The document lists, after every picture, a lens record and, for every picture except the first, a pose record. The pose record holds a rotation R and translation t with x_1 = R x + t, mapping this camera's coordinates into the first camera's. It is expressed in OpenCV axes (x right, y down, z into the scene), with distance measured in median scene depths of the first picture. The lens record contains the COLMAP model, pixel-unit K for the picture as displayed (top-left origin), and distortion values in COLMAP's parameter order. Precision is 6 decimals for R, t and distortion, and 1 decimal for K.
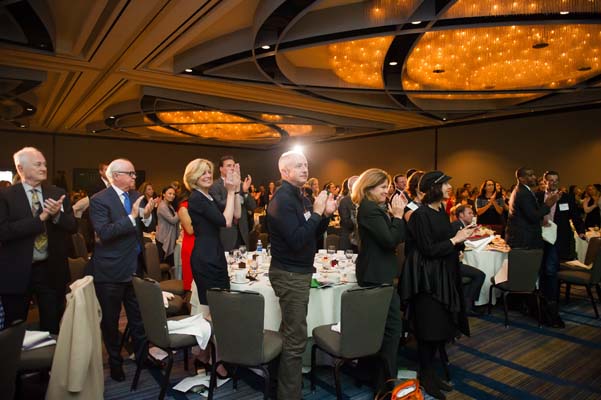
lens RADIAL K [[409.9, 0, 300.5], [0, 409.9, 200.0], [0, 0, 1]] dist [-0.050554, 0.001418]
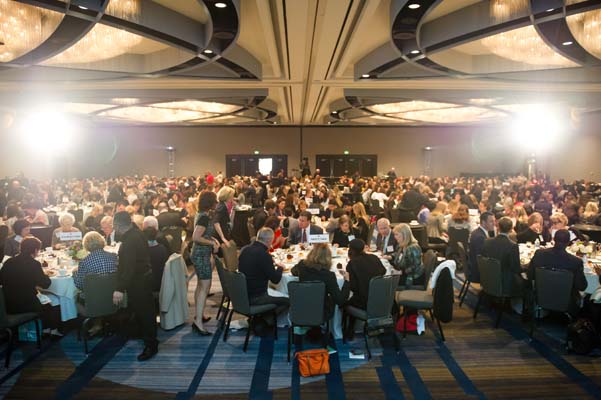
lens RADIAL K [[409.9, 0, 300.5], [0, 409.9, 200.0], [0, 0, 1]] dist [-0.050554, 0.001418]
pose [[0.819817, 0.042710, -0.571030, 0.175778], [-0.010149, 0.998142, 0.060085, -0.029035], [0.572535, -0.043464, 0.818727, -0.036186]]
